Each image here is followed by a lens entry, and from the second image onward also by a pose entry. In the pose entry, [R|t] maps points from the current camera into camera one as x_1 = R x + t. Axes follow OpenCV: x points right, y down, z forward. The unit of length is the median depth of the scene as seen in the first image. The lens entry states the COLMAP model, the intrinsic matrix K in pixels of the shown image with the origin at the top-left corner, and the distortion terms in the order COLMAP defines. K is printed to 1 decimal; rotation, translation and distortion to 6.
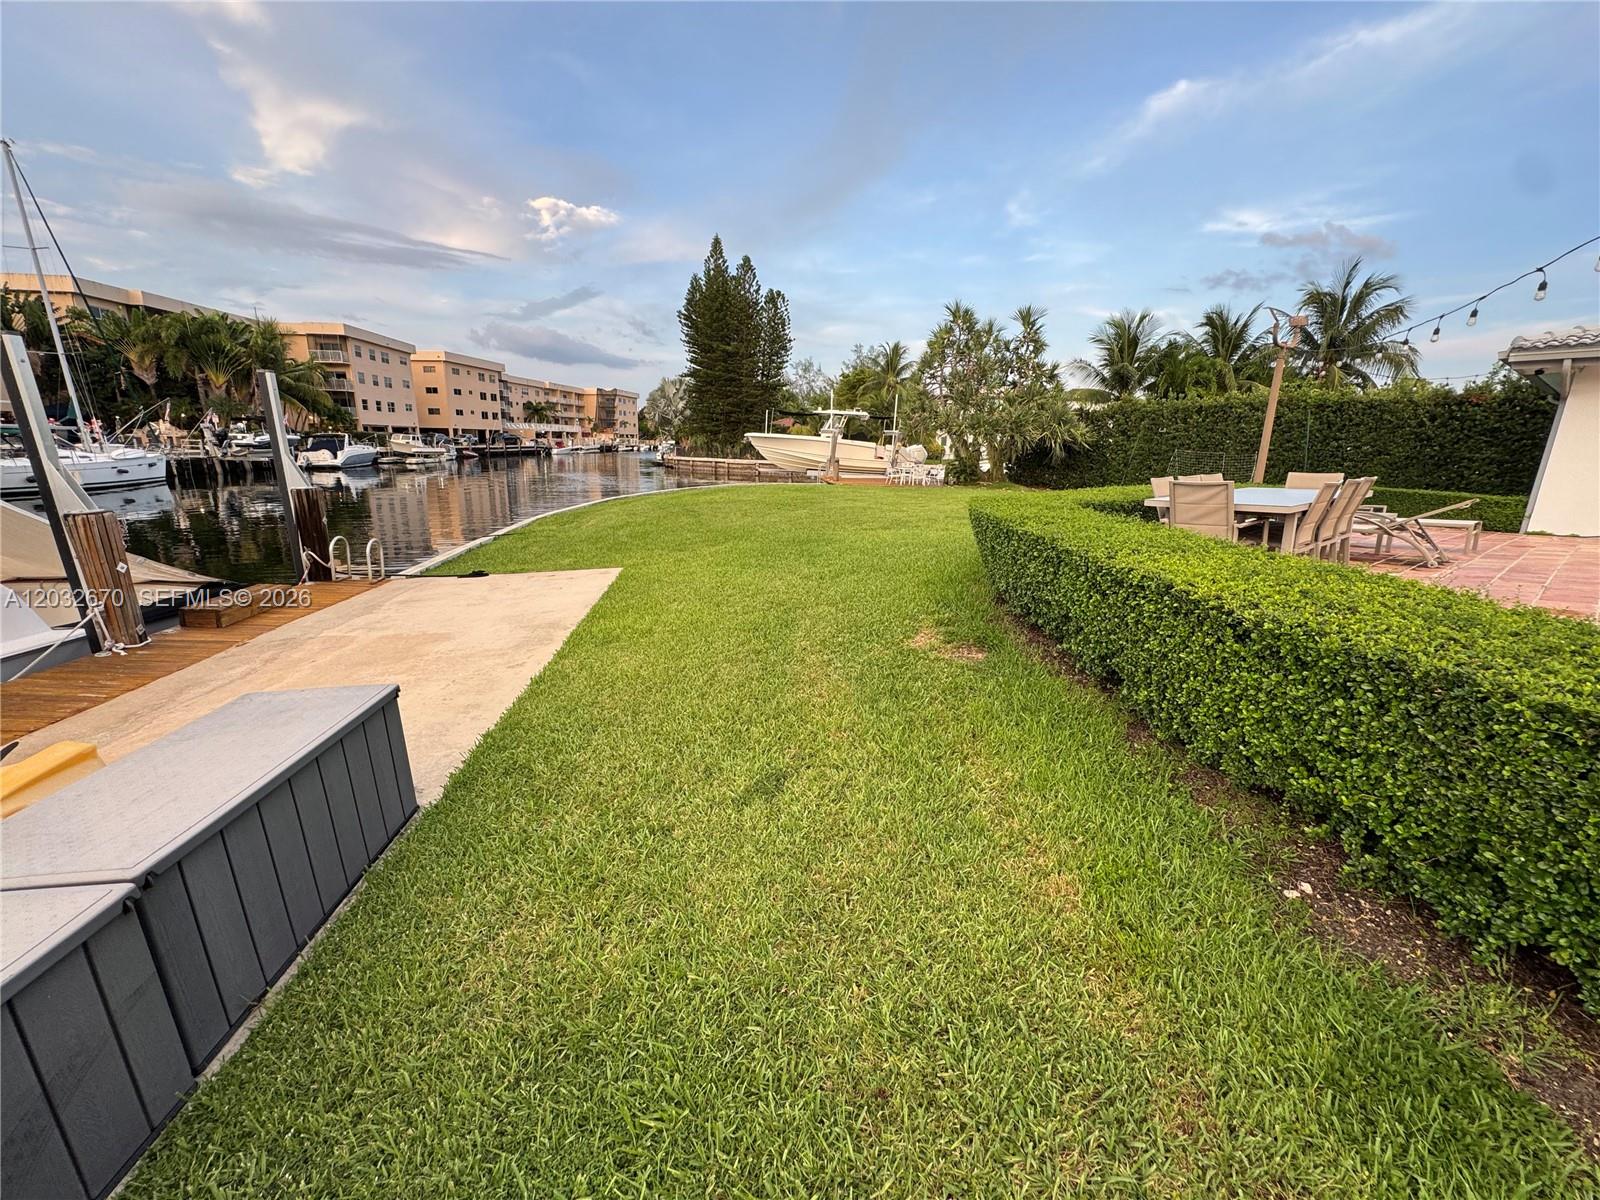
lens RADIAL K [[641.8, 0, 799.0], [0, 641.8, 602.9], [0, 0, 1]] dist [-0.004237, 0.000660]
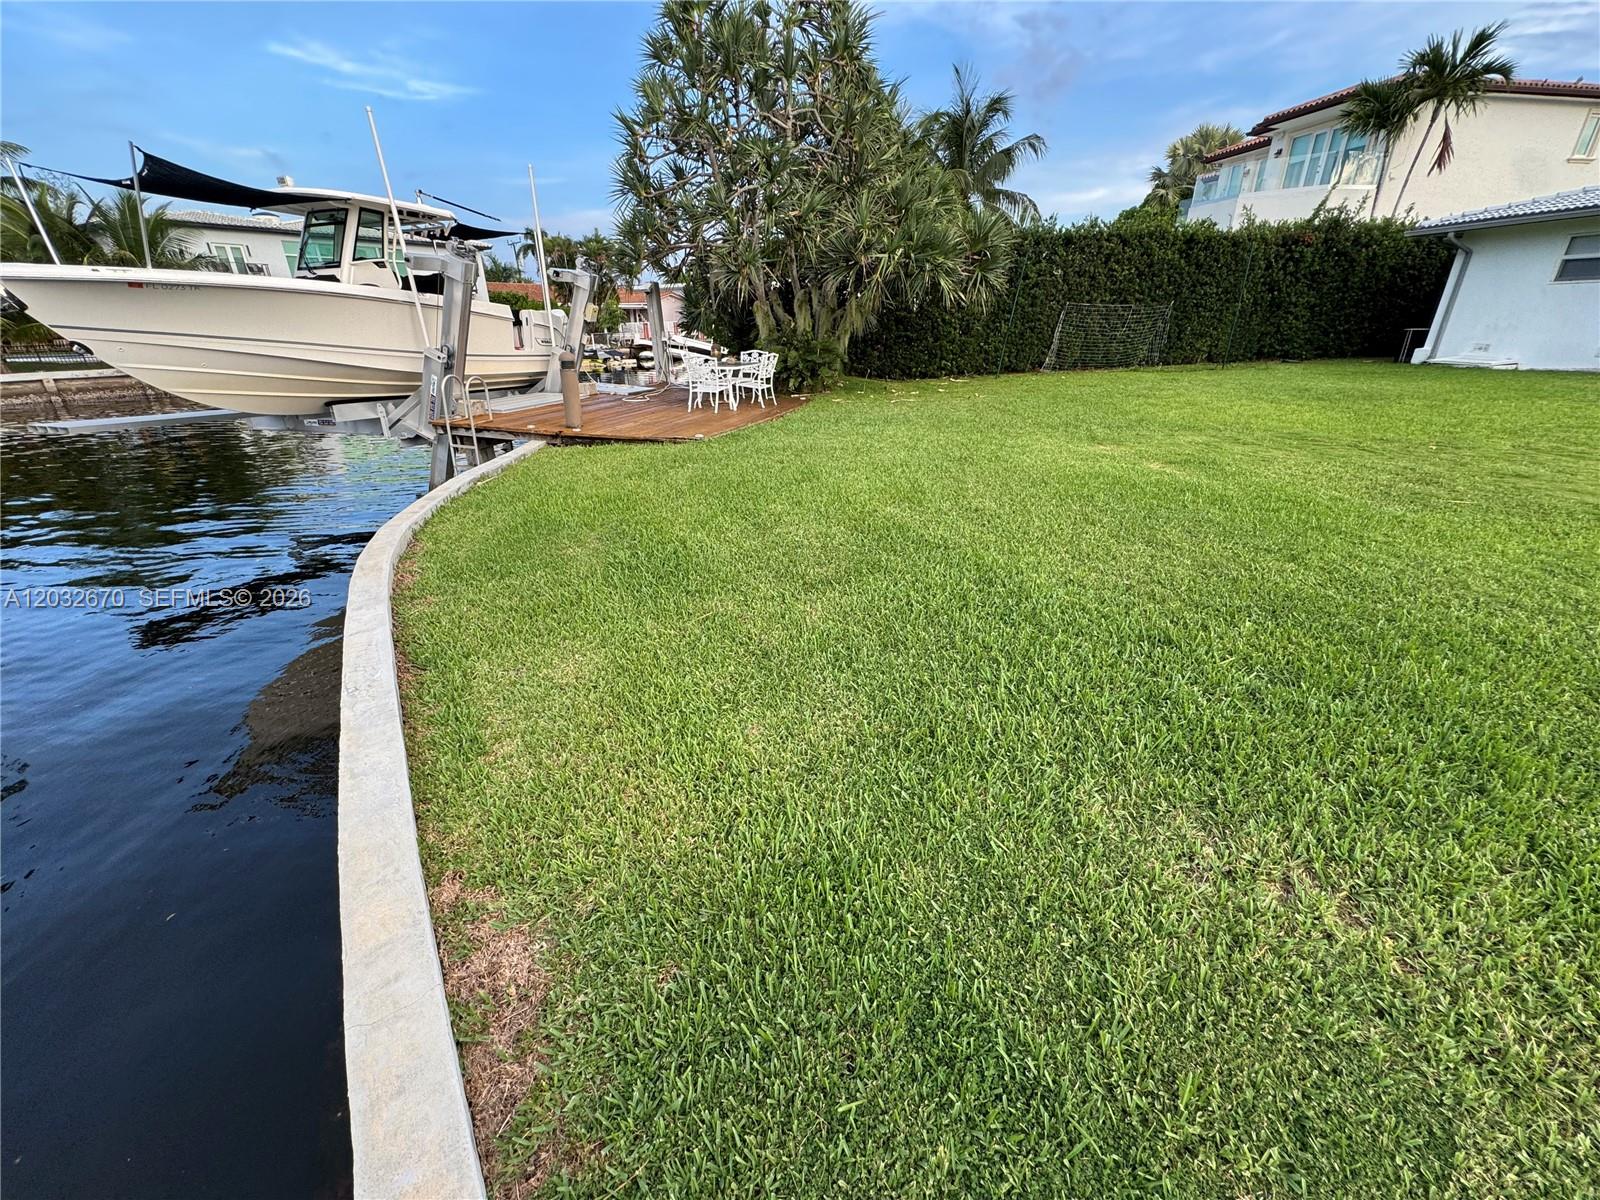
lens RADIAL K [[641.8, 0, 798.8], [0, 641.8, 597.6], [0, 0, 1]] dist [-0.004237, 0.000660]
pose [[0.453271, -0.379678, 0.806467, -0.093350], [0.238536, 0.923417, 0.300669, -0.092293], [-0.858863, 0.056087, 0.509125, 0.380268]]
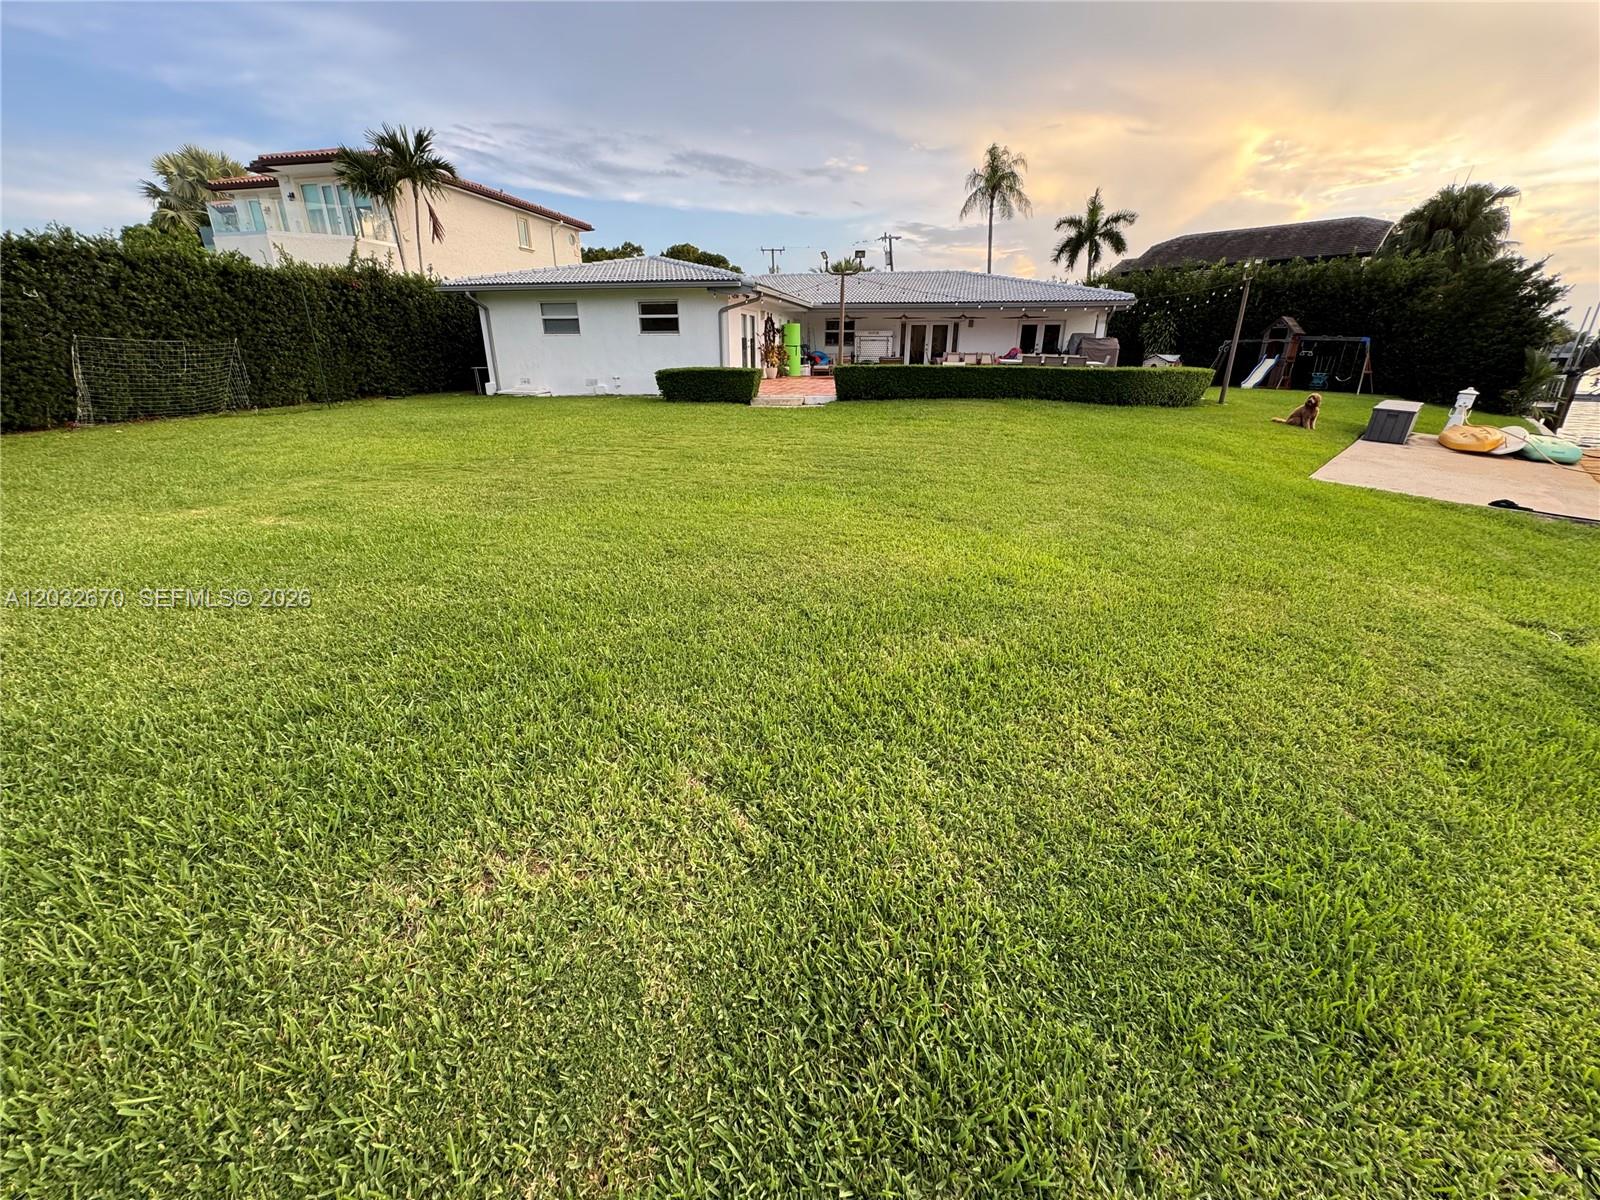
lens RADIAL K [[641.8, 0, 801.5], [0, 641.8, 597.7], [0, 0, 1]] dist [-0.004237, 0.000660]
pose [[-0.632736, -0.296896, 0.715191, -0.092819], [0.170969, 0.847228, 0.502965, -0.090774], [-0.755258, 0.440519, -0.485312, 0.373718]]
